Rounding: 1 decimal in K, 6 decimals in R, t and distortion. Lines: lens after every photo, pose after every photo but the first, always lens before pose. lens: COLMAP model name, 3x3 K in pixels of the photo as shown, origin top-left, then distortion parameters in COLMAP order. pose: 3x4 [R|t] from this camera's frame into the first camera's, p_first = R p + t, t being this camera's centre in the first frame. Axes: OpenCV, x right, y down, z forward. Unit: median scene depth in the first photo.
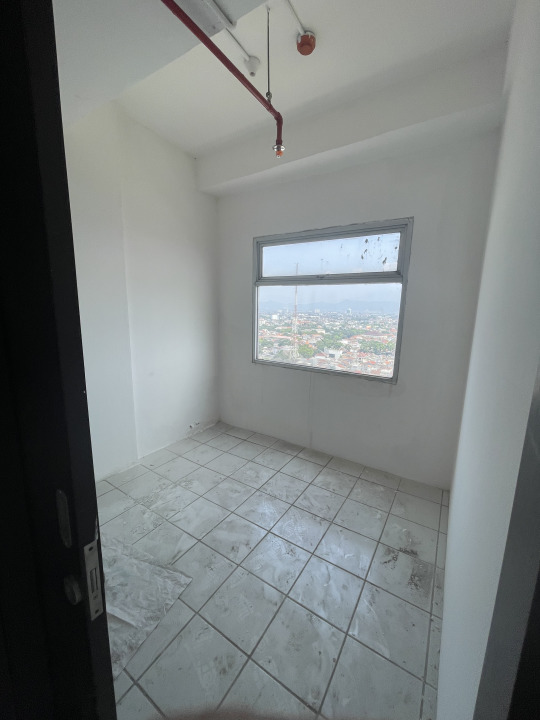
lens RADIAL K [[289.4, 0, 272.5], [0, 289.4, 358.0], [0, 0, 1]] dist [-0.001626, 0.000641]
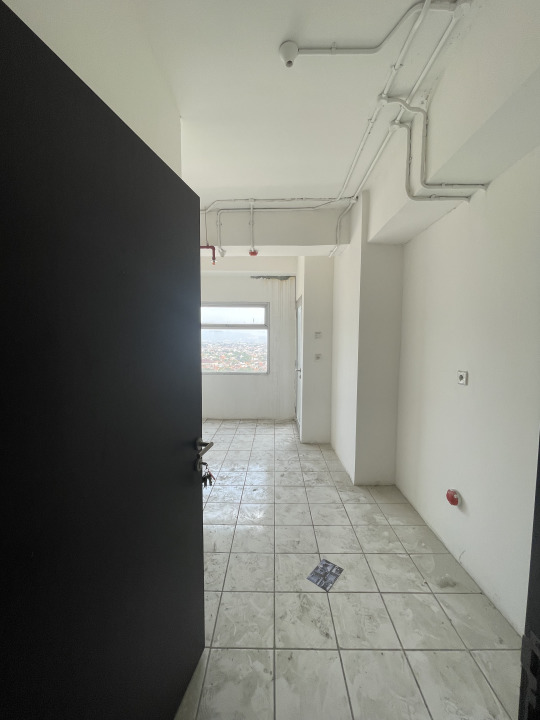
lens RADIAL K [[289.4, 0, 275.5], [0, 289.4, 364.7], [0, 0, 1]] dist [-0.001626, 0.000641]
pose [[0.837409, -0.062292, 0.543016, -0.751739], [0.103006, 0.993669, -0.044861, 0.121902], [-0.536783, 0.093501, 0.838523, -0.911593]]
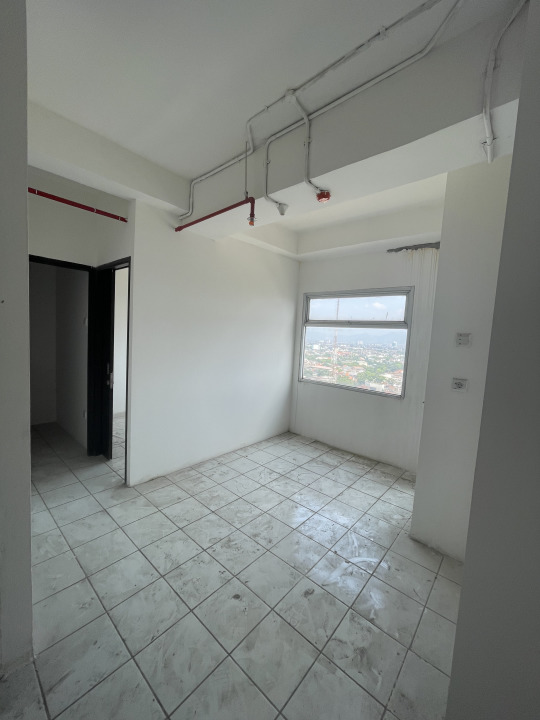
lens RADIAL K [[289.4, 0, 271.4], [0, 289.4, 362.2], [0, 0, 1]] dist [-0.001626, 0.000641]
pose [[0.988929, 0.048248, -0.140327, -0.012208], [-0.059976, 0.994942, -0.080580, 0.063048], [0.135729, 0.088104, 0.986821, -0.512250]]
